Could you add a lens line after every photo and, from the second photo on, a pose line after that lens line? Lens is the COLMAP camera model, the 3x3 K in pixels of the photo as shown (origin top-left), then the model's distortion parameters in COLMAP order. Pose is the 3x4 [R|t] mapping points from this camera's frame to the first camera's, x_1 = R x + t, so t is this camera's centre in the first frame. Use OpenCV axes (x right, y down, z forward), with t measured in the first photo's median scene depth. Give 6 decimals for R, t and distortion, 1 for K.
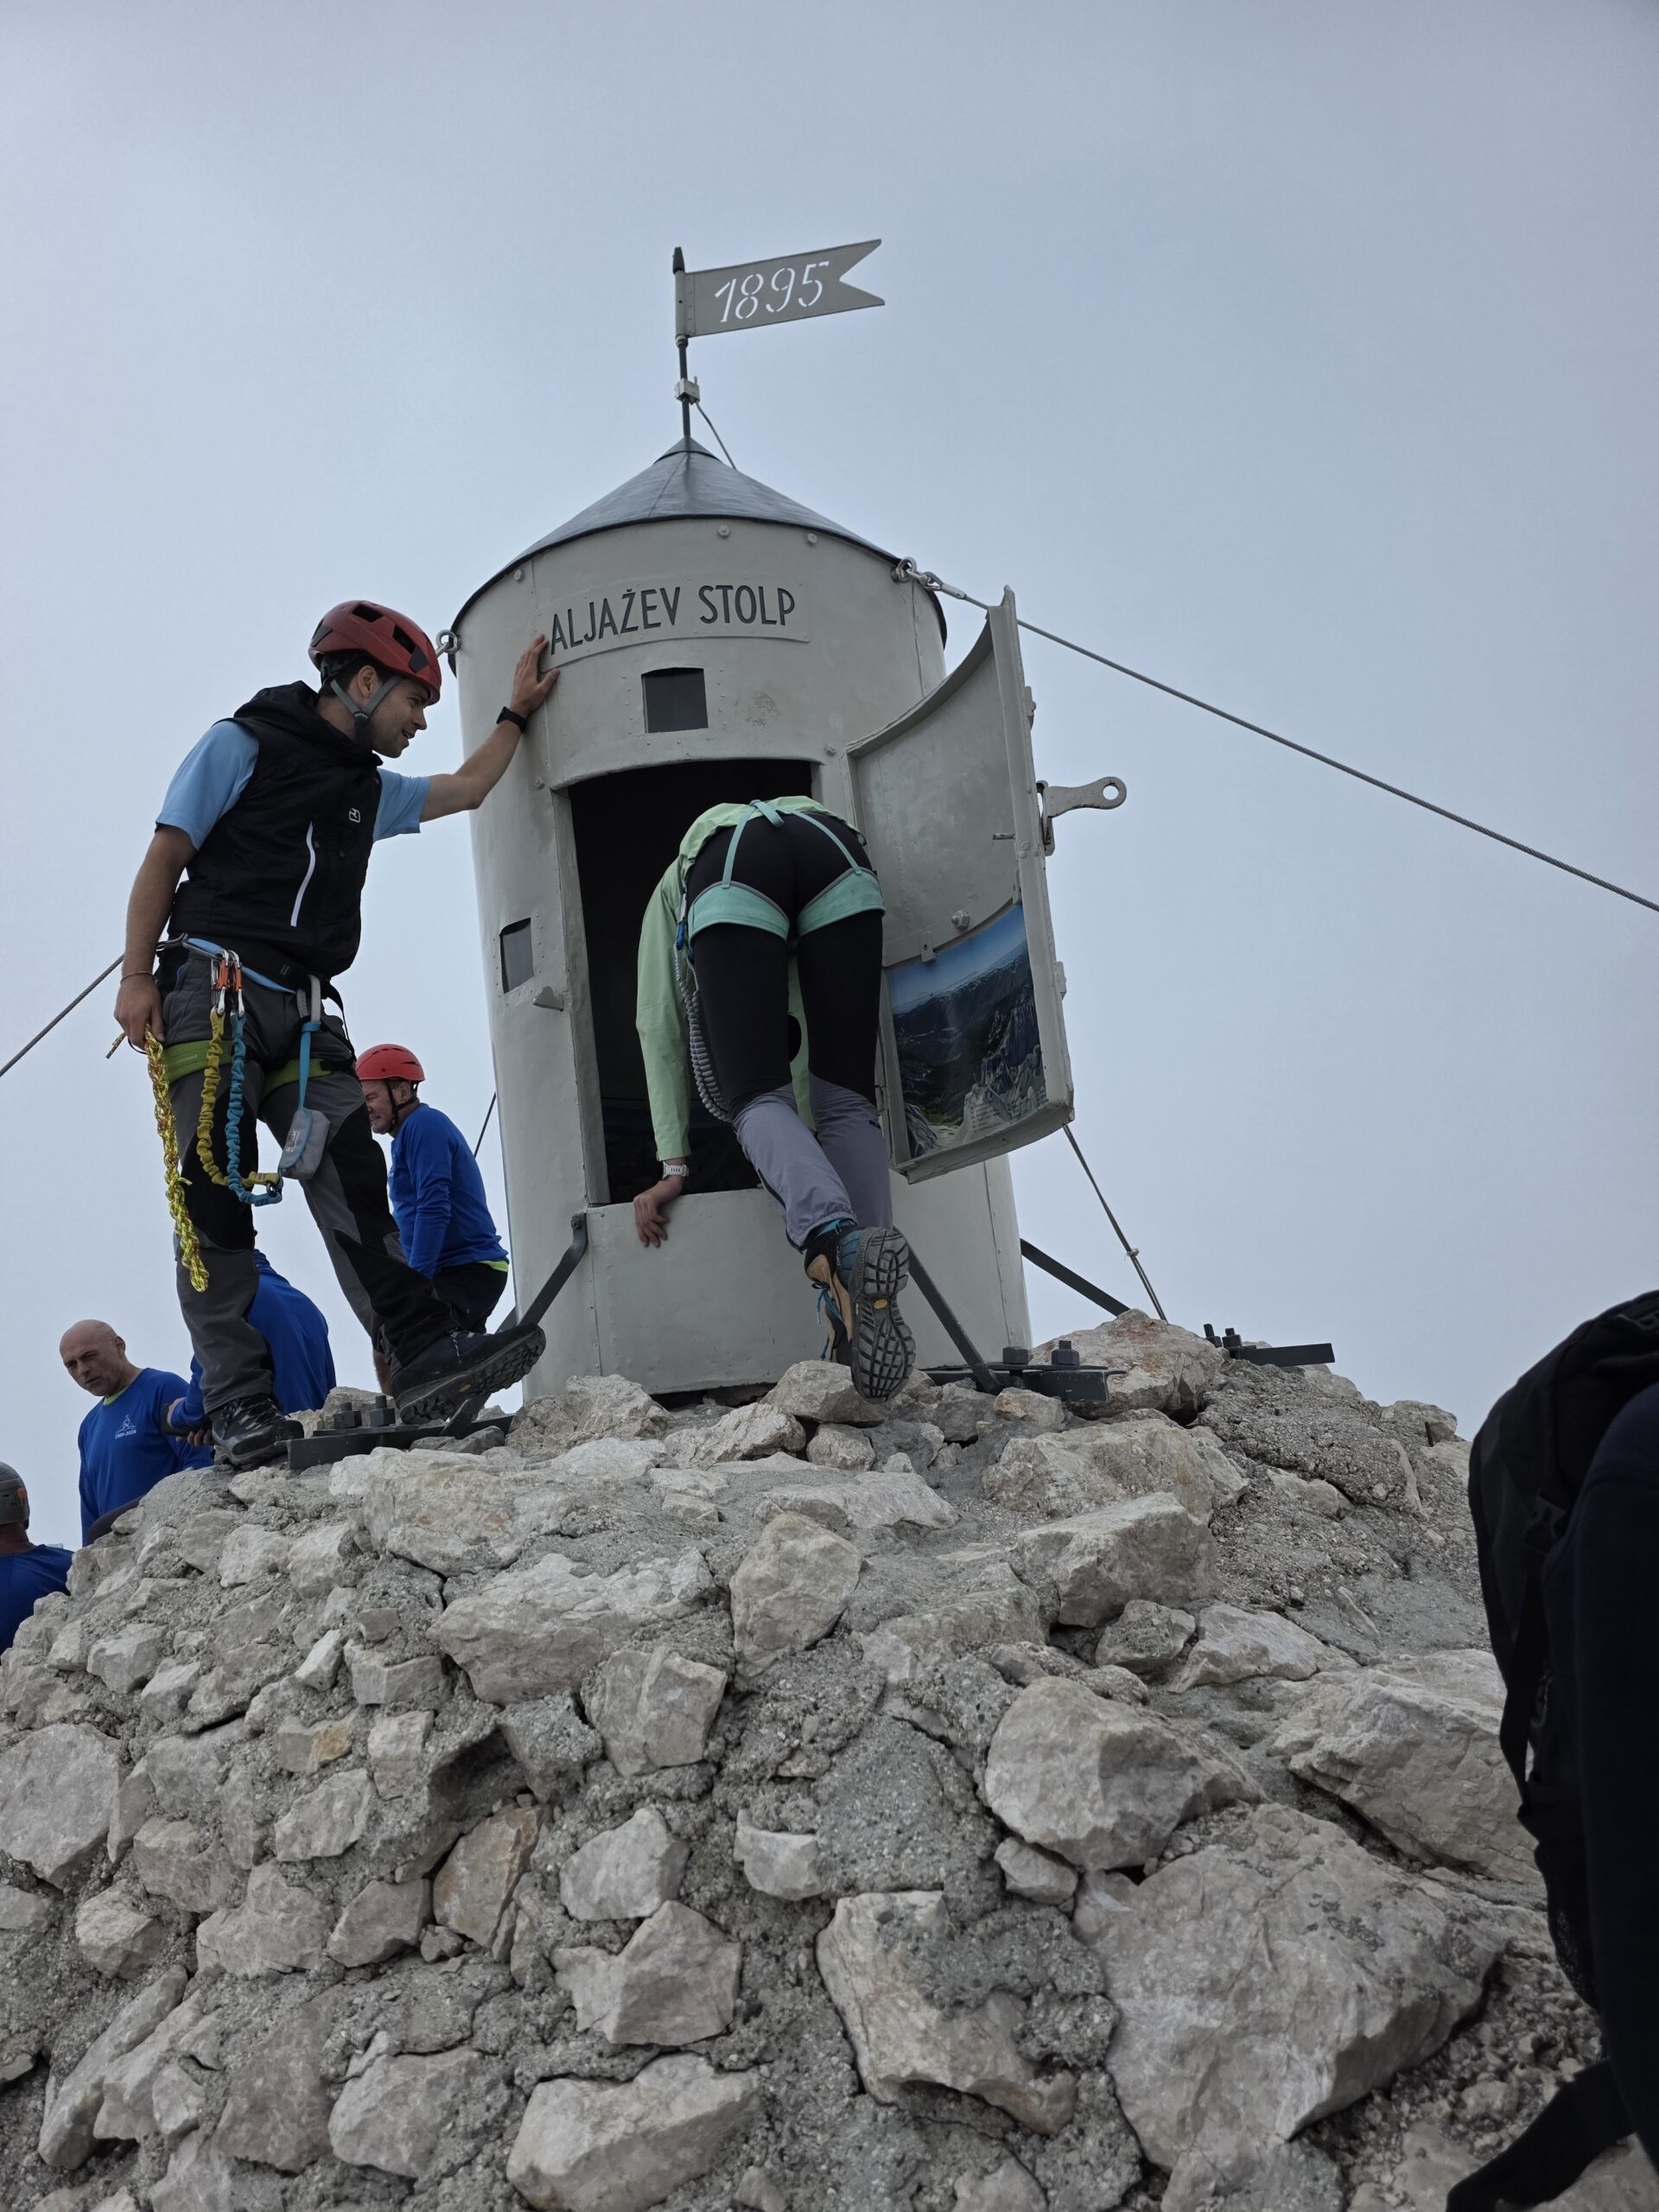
lens RADIAL K [[1510.1, 0, 832.6], [0, 1510.1, 1168.3], [0, 0, 1]] dist [0.095101, -0.102093]
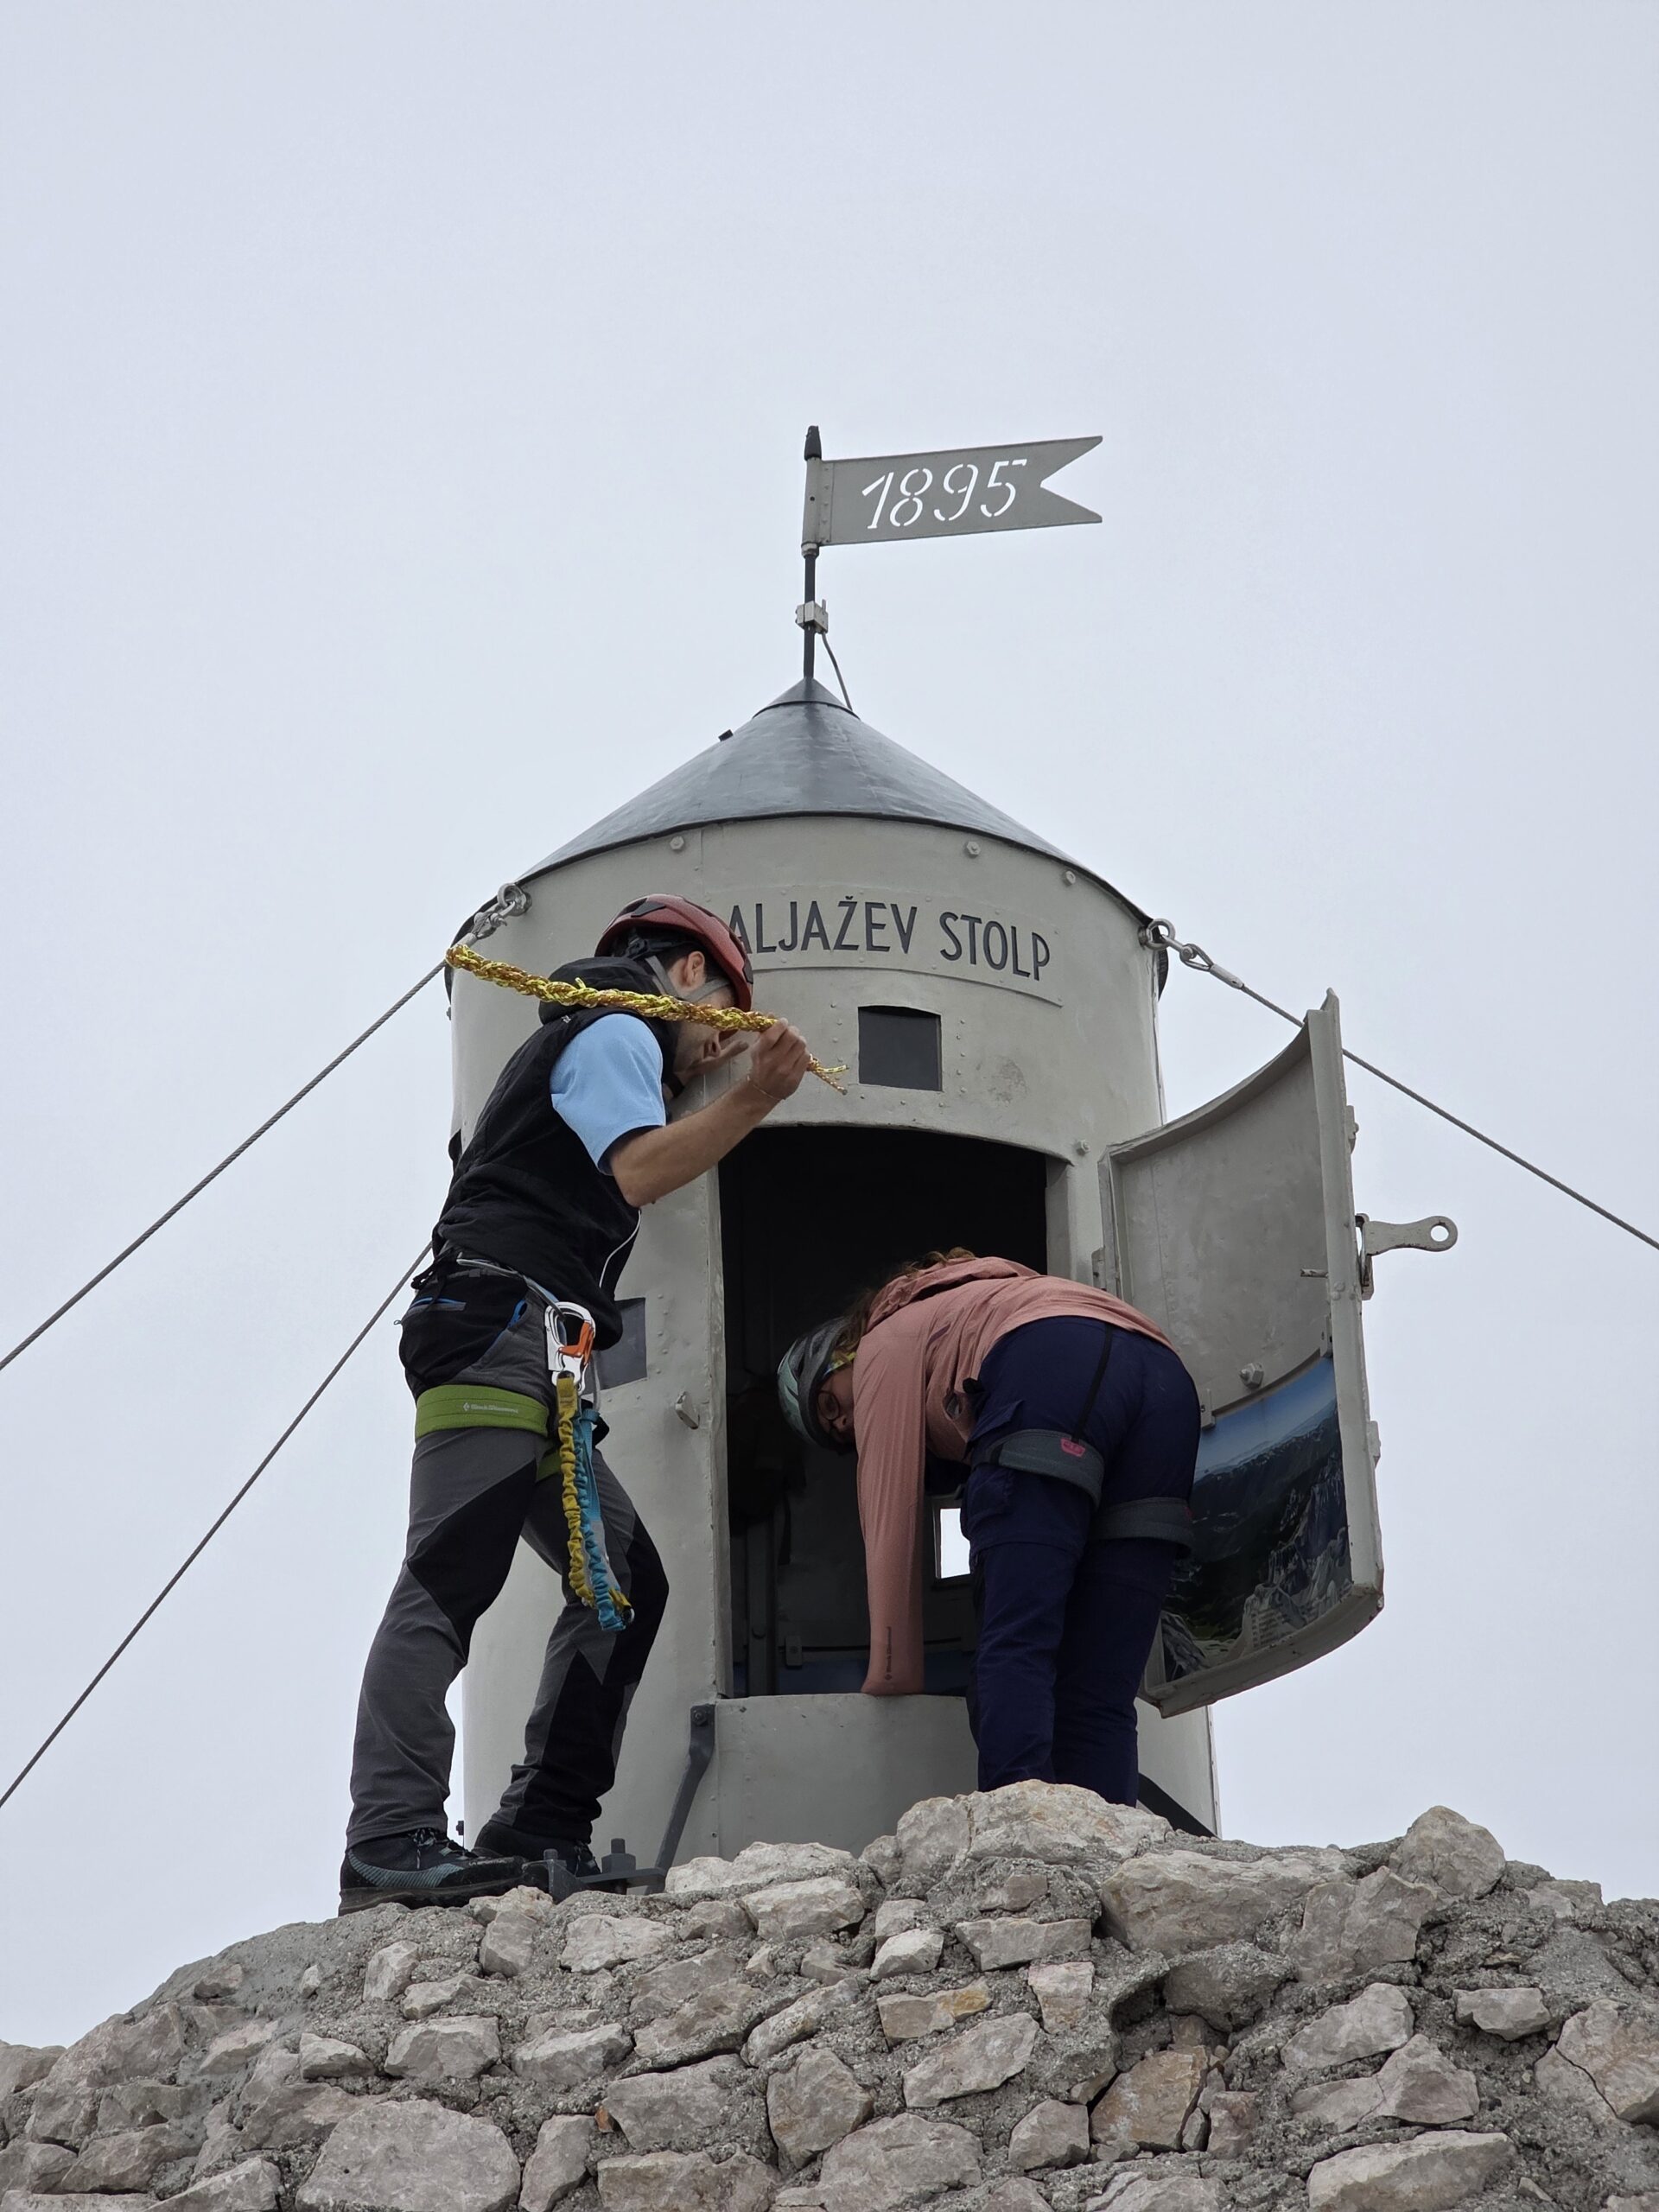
lens RADIAL K [[4791.3, 0, 829.5], [0, 4791.3, 1106.0], [0, 0, 1]] dist [0.036603, 0.013555]
pose [[0.947874, 0.182277, 0.261361, -1.448435], [-0.102937, 0.951411, -0.290210, 0.790269], [-0.301561, 0.248178, 0.920581, -2.231792]]
